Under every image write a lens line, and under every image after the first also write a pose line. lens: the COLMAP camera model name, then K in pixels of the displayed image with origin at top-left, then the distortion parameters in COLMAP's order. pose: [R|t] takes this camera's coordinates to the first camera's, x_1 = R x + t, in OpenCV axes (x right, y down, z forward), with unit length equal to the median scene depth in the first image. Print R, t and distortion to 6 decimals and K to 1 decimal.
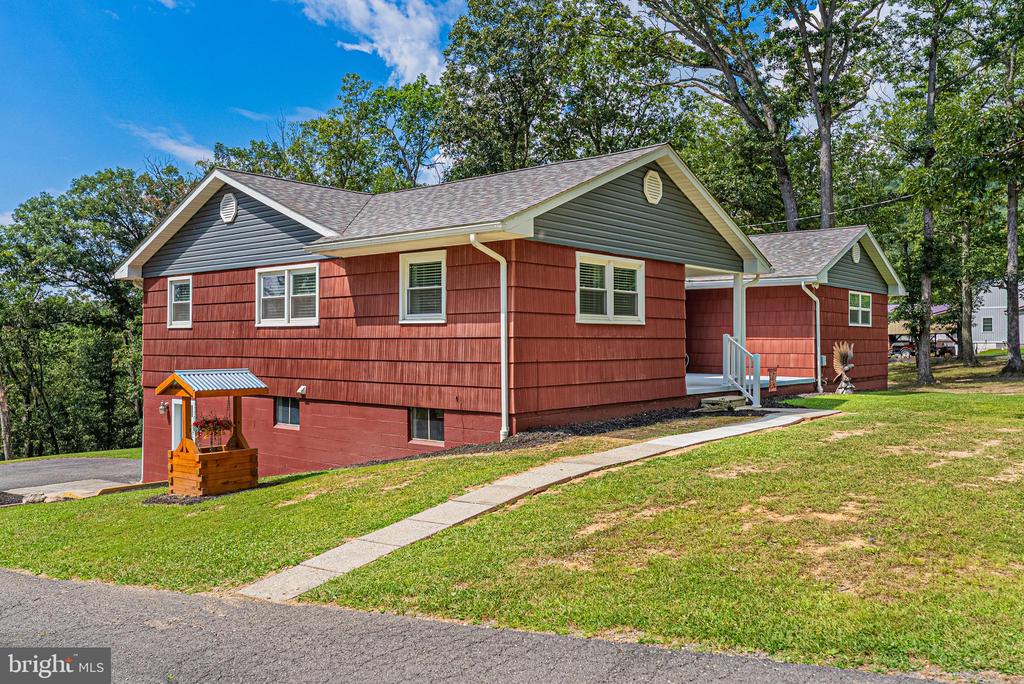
lens RADIAL K [[826.2, 0, 512.0], [0, 826.2, 342.0], [0, 0, 1]] dist [-0.011080, -0.003546]
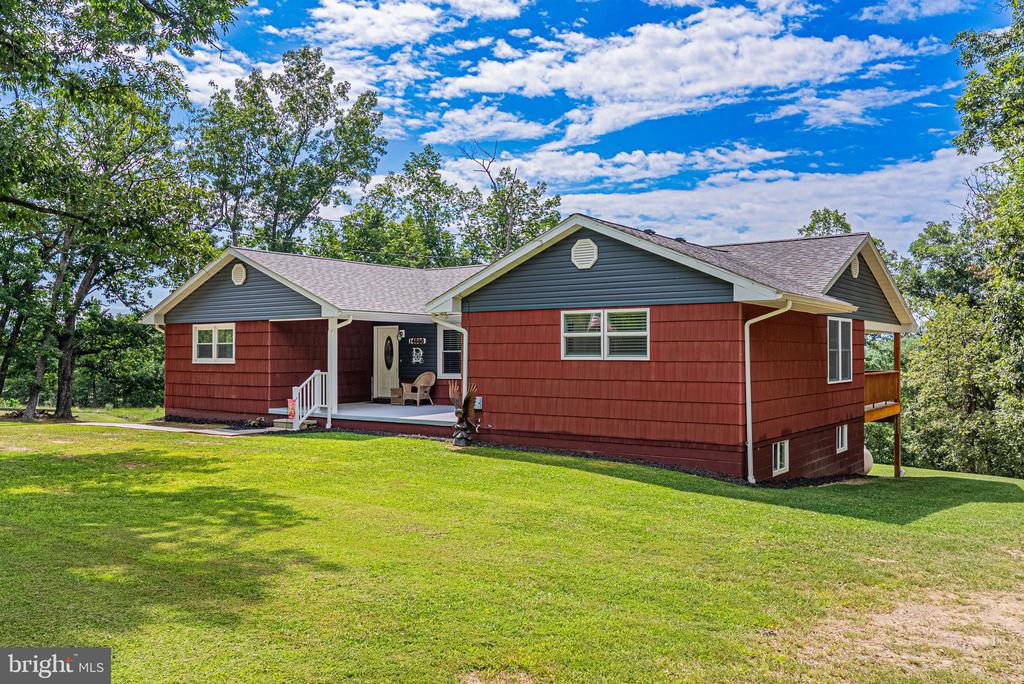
lens RADIAL K [[826.2, 0, 512.0], [0, 826.2, 342.0], [0, 0, 1]] dist [-0.011080, -0.003546]
pose [[0.056879, -0.011491, -0.998315, 1.817916], [0.002520, 0.999932, -0.011366, -0.044153], [0.998378, -0.001870, 0.056904, 1.482562]]
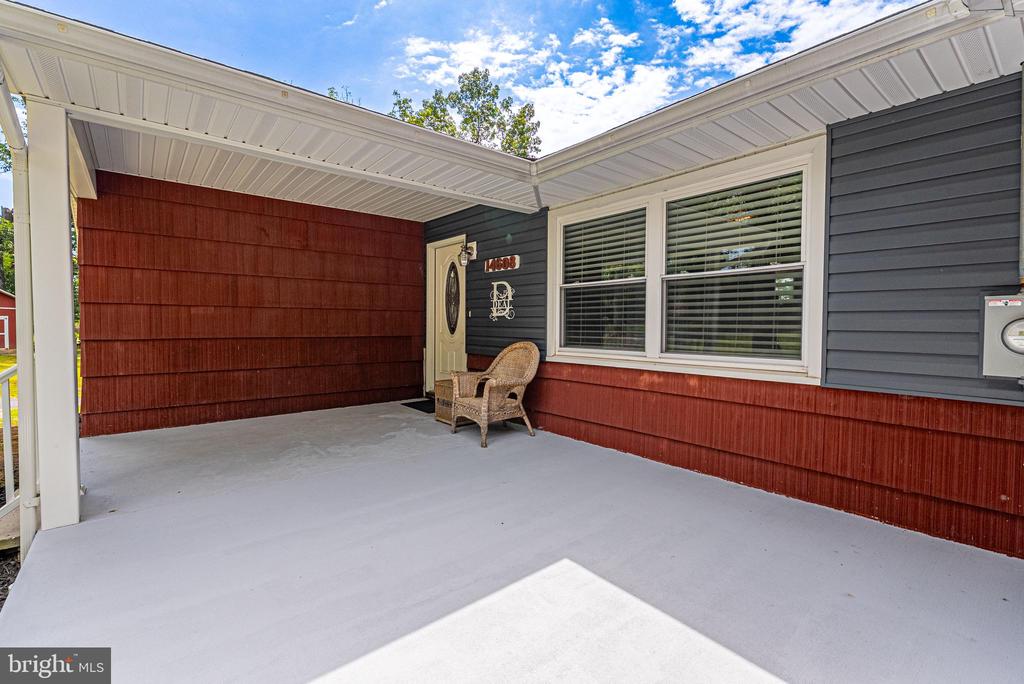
lens RADIAL K [[462.2, 0, 512.0], [0, 462.2, 342.0], [0, 0, 1]] dist [-0.000174, -0.000168]
pose [[-0.191752, 0.041076, -0.980583, 0.490583], [-0.004952, 0.999071, 0.042818, -0.017941], [0.981431, 0.013067, -0.191370, 1.467338]]
